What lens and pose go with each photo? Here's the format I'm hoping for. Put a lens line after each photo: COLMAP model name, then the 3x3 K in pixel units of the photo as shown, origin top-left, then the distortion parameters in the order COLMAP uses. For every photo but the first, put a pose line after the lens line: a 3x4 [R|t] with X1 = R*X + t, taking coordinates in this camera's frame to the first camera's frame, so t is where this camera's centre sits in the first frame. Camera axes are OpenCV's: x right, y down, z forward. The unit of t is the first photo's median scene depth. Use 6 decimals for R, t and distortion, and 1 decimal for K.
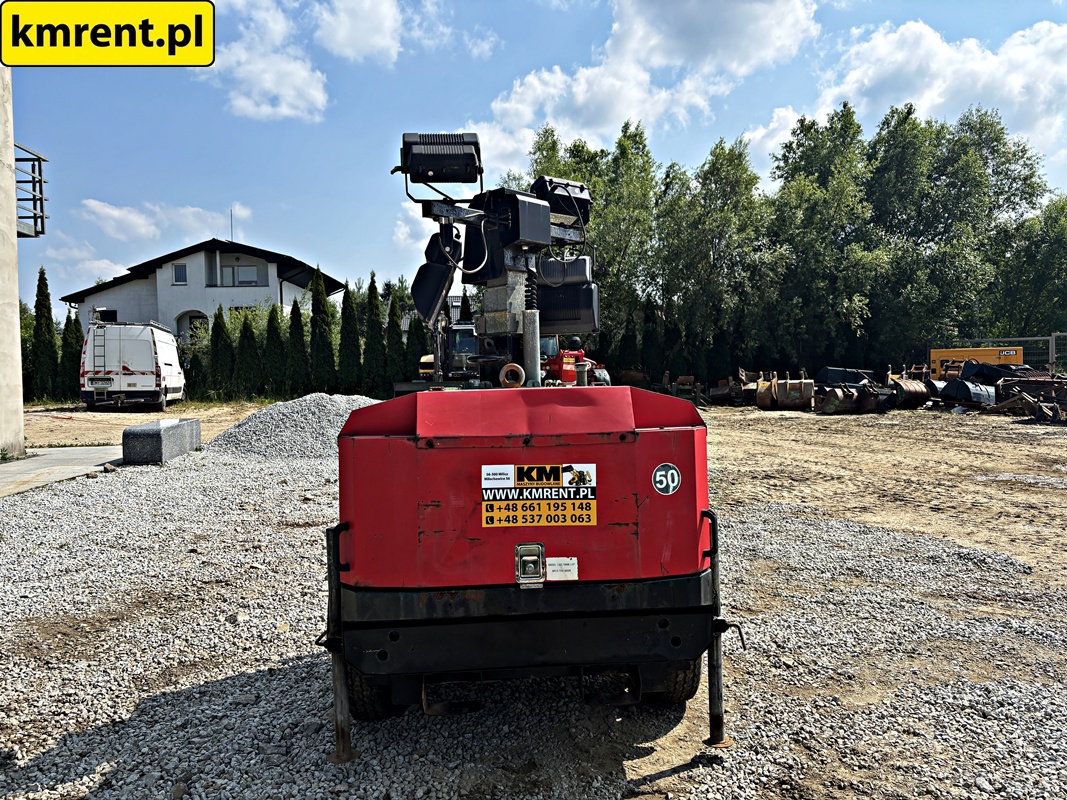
lens RADIAL K [[804.5, 0, 528.1], [0, 804.5, 392.8], [0, 0, 1]] dist [0.056613, -0.069835]
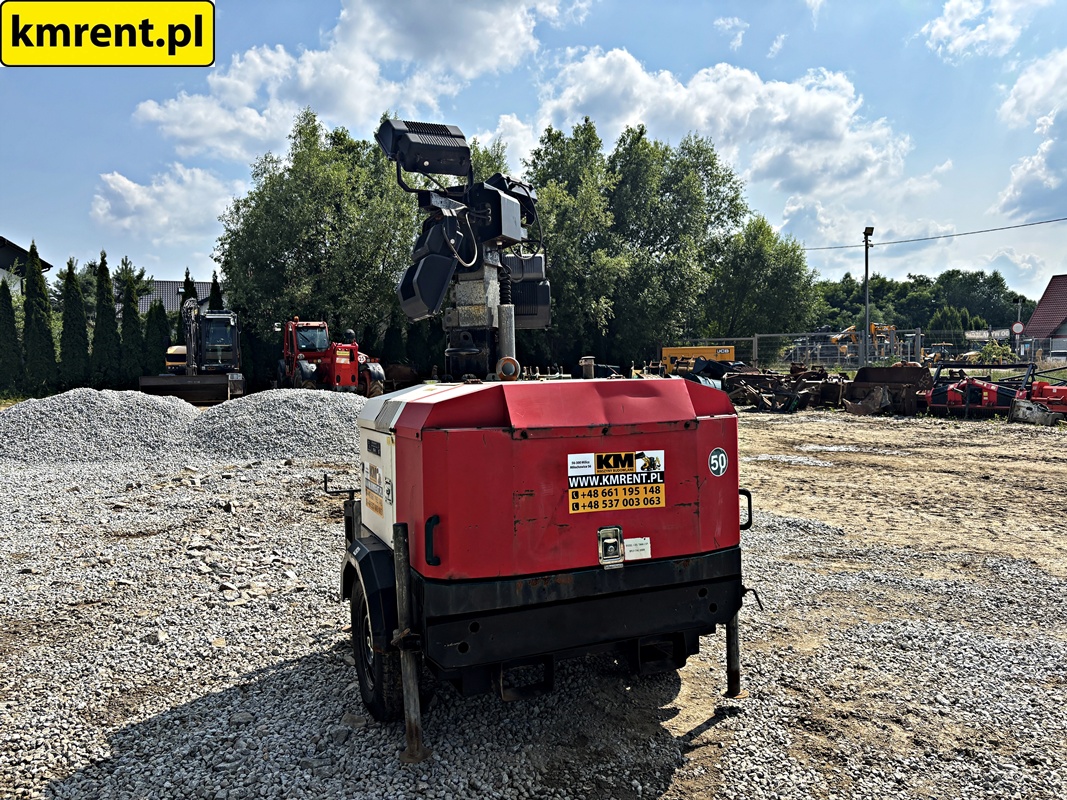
lens RADIAL K [[805.0, 0, 527.8], [0, 805.0, 395.3], [0, 0, 1]] dist [0.050935, -0.064765]
pose [[0.947469, -0.007143, 0.319768, -0.314860], [0.003902, 0.999934, 0.010774, 0.001632], [-0.319824, -0.008961, 0.947435, 0.023176]]
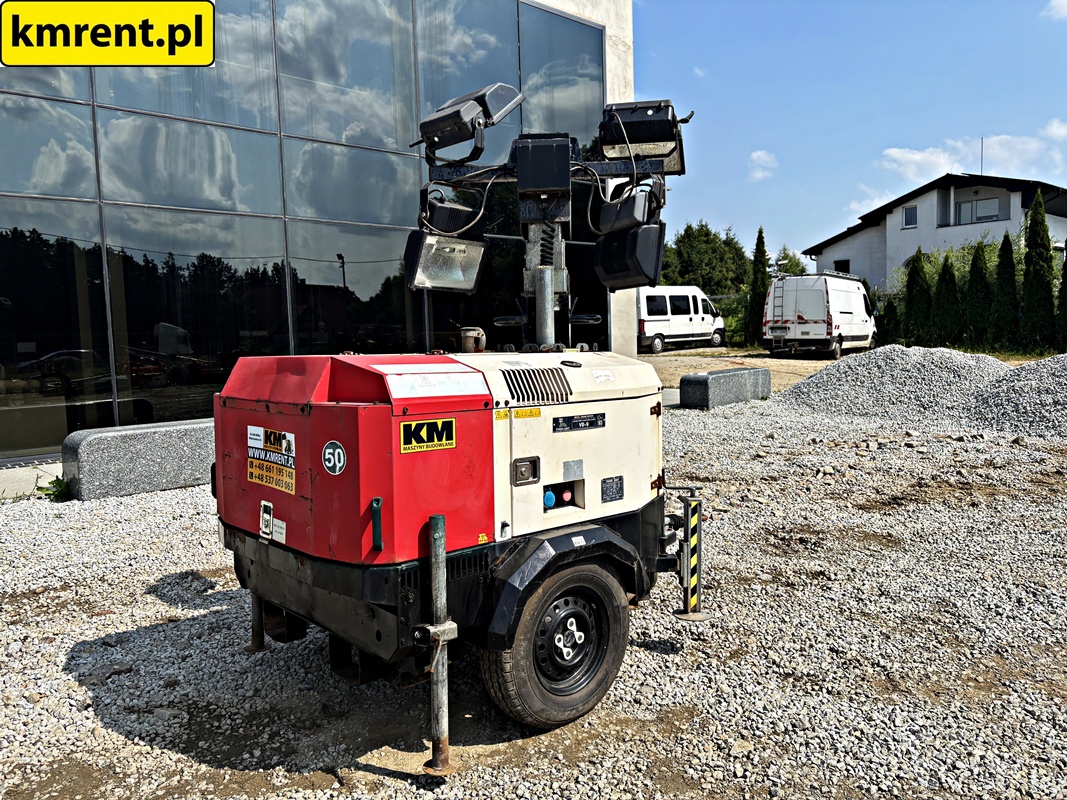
lens RADIAL K [[804.1, 0, 528.0], [0, 804.1, 397.0], [0, 0, 1]] dist [0.062951, -0.078878]
pose [[0.619713, 0.063164, -0.782283, 0.754479], [-0.006823, 0.997152, 0.075108, -0.025225], [0.784799, -0.041208, 0.618379, 0.440967]]
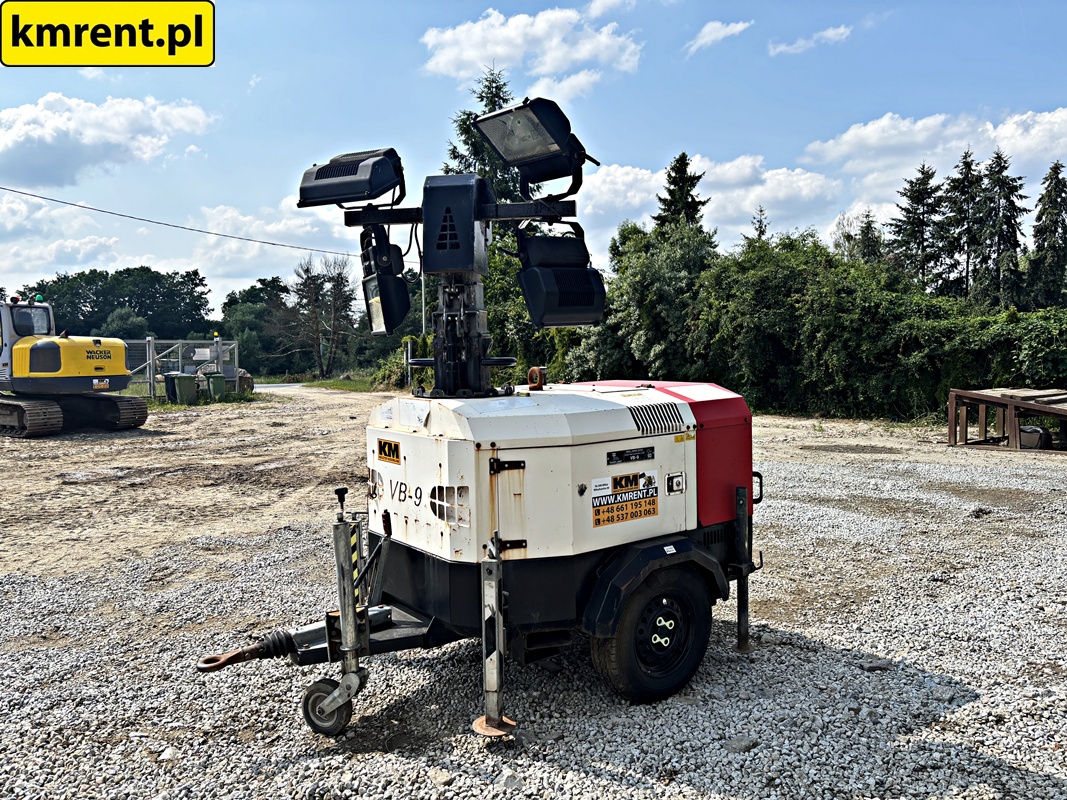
lens RADIAL K [[805.9, 0, 527.8], [0, 805.9, 401.8], [0, 0, 1]] dist [0.048877, -0.059451]
pose [[-0.552508, -0.021867, 0.833221, -0.898879], [0.042533, 0.997614, 0.054384, -0.047792], [-0.832422, 0.065487, -0.550260, 1.570751]]
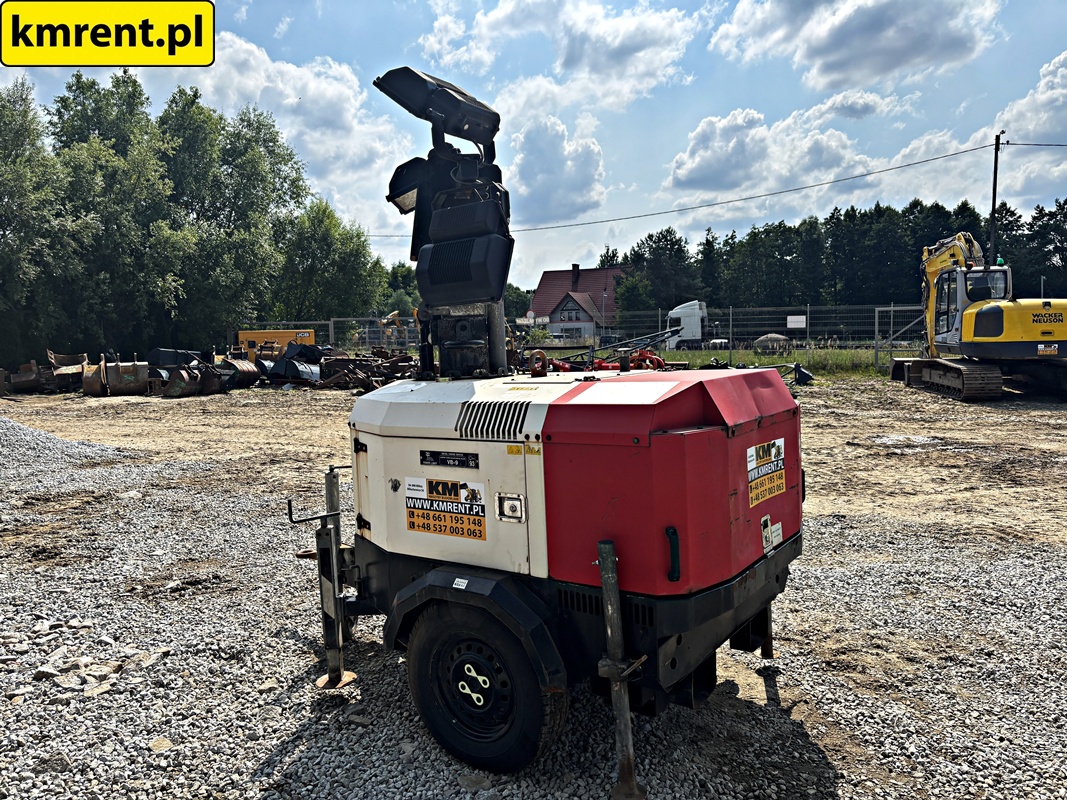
lens RADIAL K [[805.7, 0, 527.8], [0, 805.7, 393.7], [0, 0, 1]] dist [0.041566, -0.049900]
pose [[0.625902, -0.050330, 0.778276, -0.745973], [0.030516, 0.998732, 0.040045, -0.022419], [-0.779305, -0.001314, 0.626644, 0.407786]]
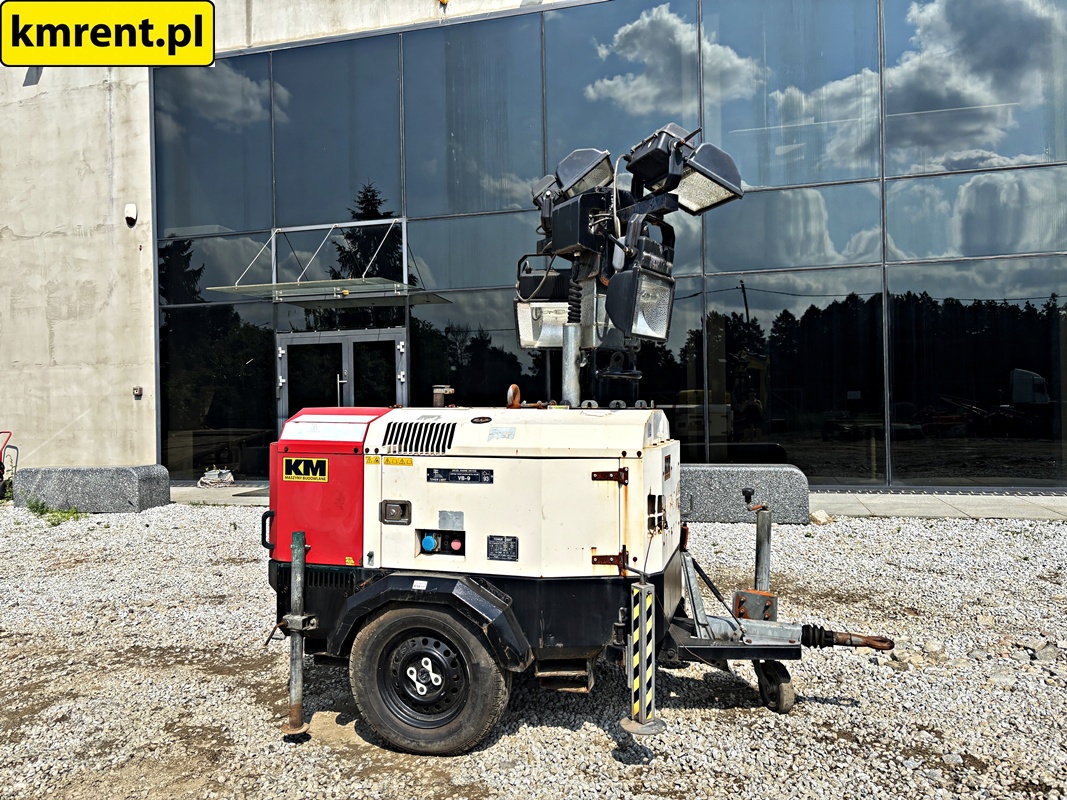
lens RADIAL K [[804.8, 0, 527.2], [0, 804.8, 398.8], [0, 0, 1]] dist [0.052045, -0.064746]
pose [[-0.339798, 0.020256, -0.940280, 0.930957], [-0.000893, 0.999761, 0.021861, -0.039692], [0.940498, 0.008268, -0.339699, 1.336949]]
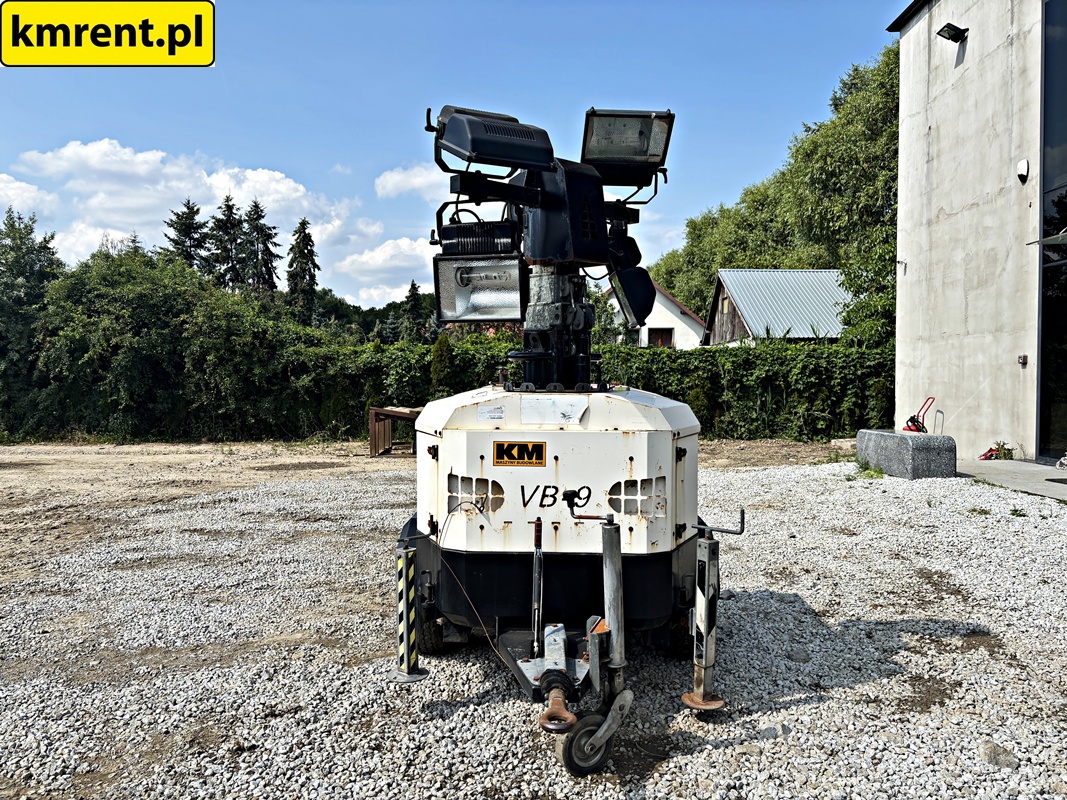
lens RADIAL K [[805.9, 0, 527.8], [0, 805.9, 401.8], [0, 0, 1]] dist [0.048877, -0.059451]
pose [[-0.994812, 0.021143, 0.099510, -0.085514], [0.026252, 0.998388, 0.050314, -0.041464], [-0.098286, 0.052665, -0.993764, 2.038129]]
